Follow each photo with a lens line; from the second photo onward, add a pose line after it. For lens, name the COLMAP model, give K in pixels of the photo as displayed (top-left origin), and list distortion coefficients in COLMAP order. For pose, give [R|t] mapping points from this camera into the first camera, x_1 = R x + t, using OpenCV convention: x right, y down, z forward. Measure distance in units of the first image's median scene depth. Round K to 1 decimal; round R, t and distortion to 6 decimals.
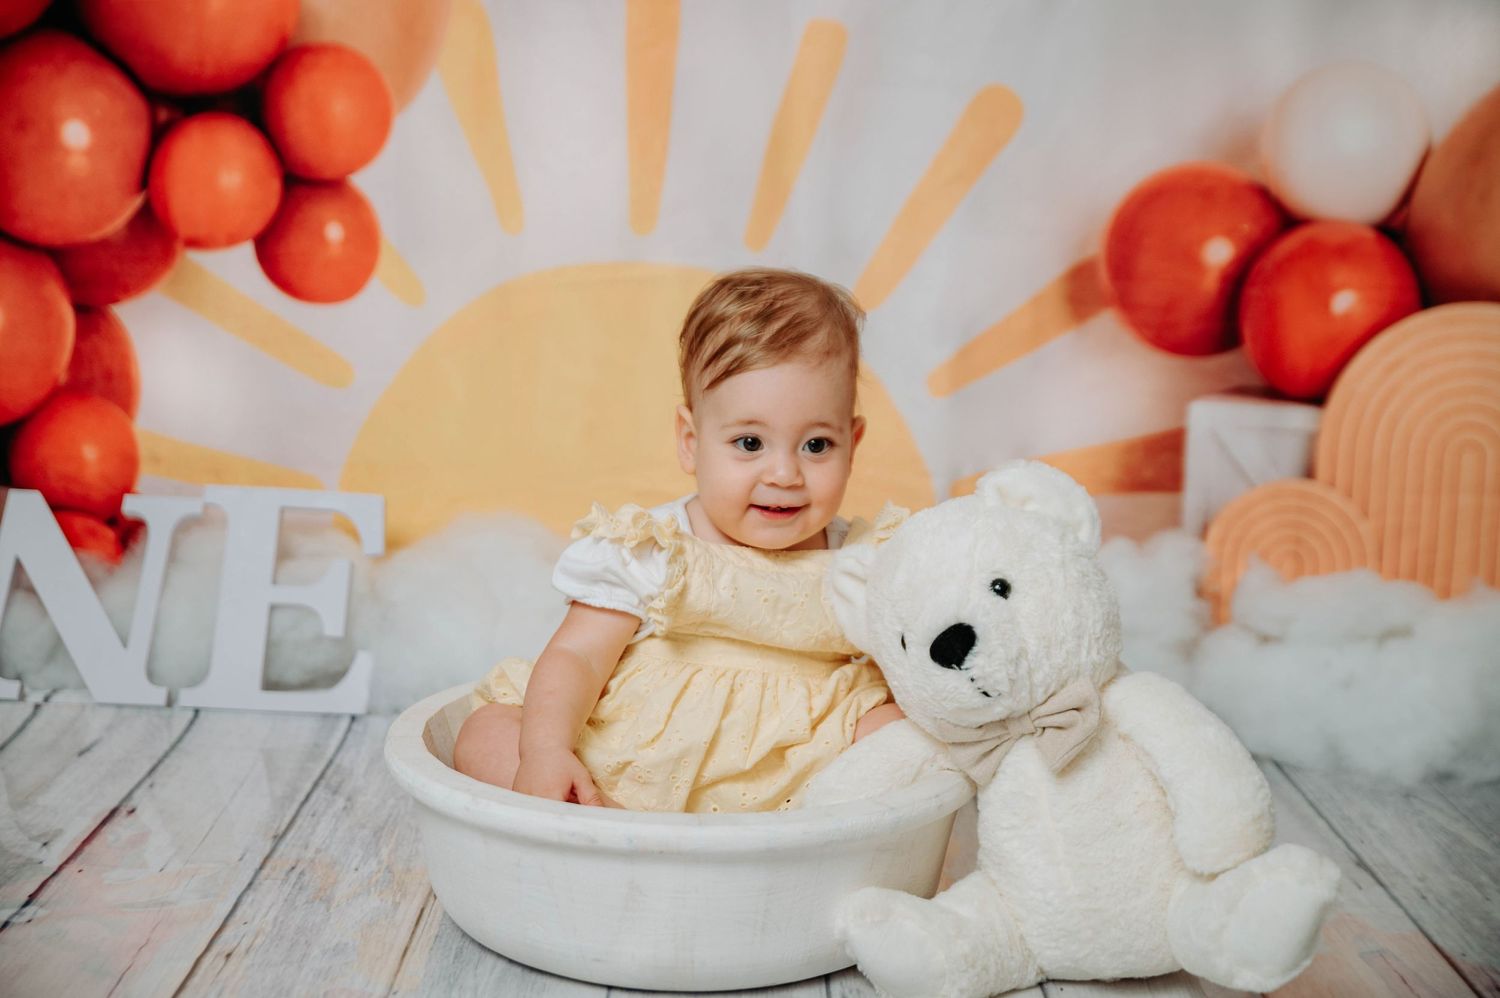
lens RADIAL K [[1970.2, 0, 750.0], [0, 1970.2, 499.0], [0, 0, 1]] dist [0.059741, -0.010088]
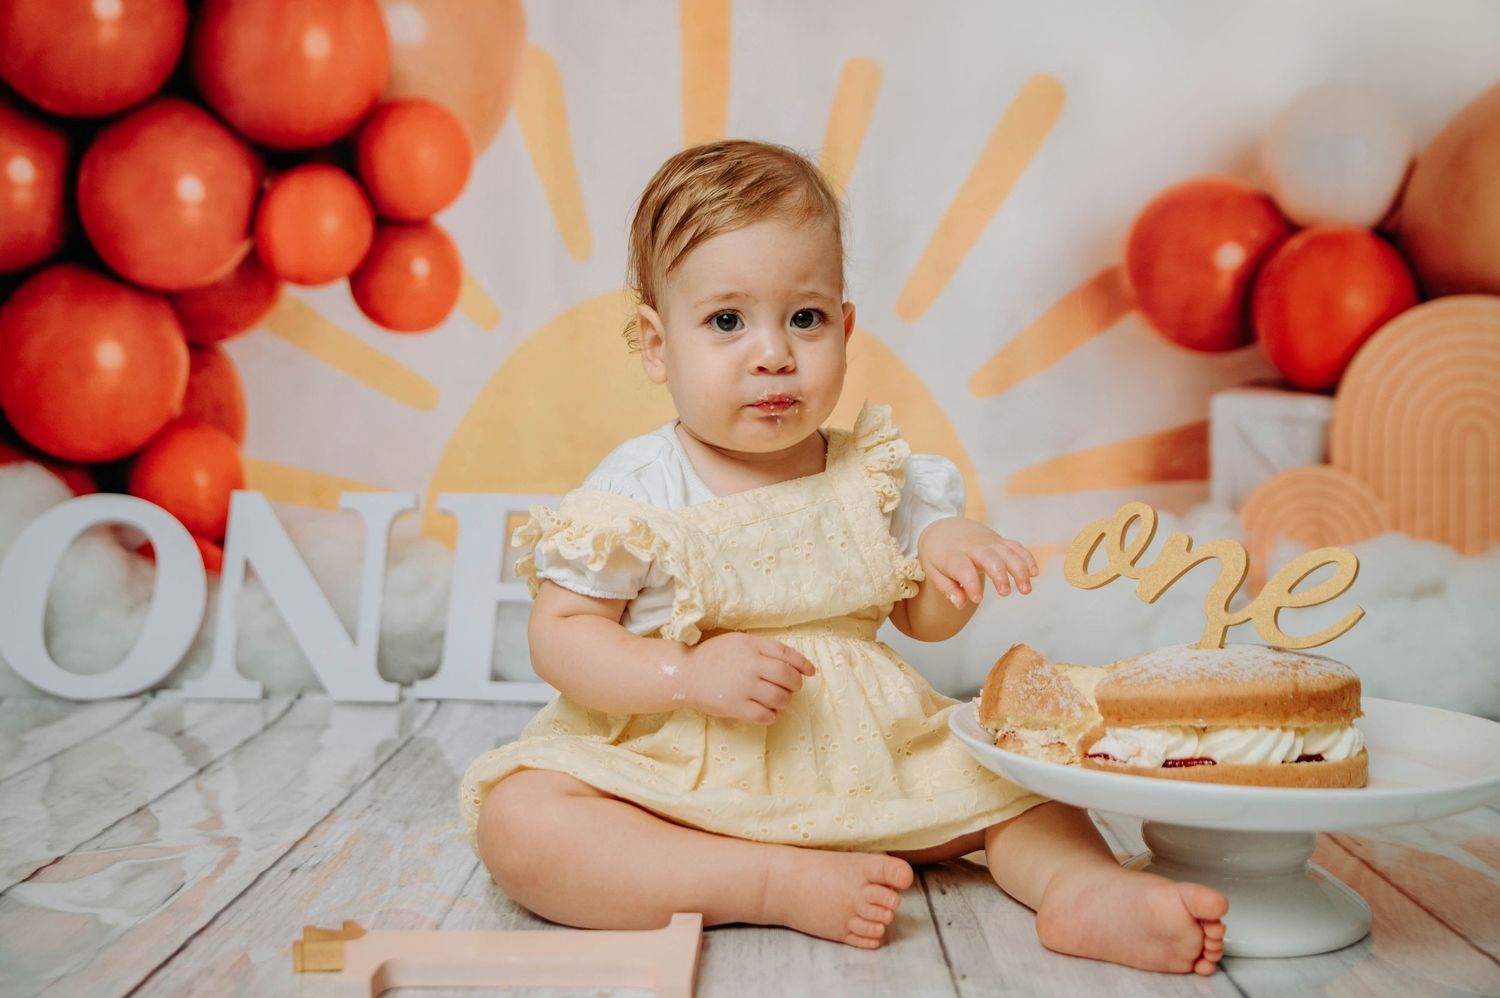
lens RADIAL K [[1565.9, 0, 759.2], [0, 1565.9, 492.5], [0, 0, 1]] dist [-0.018220, 0.022686]
pose [[0.999345, -0.033317, -0.014116, -0.014718], [0.031423, 0.992520, -0.117967, 0.099336], [0.017941, 0.117446, 0.992917, 0.159373]]
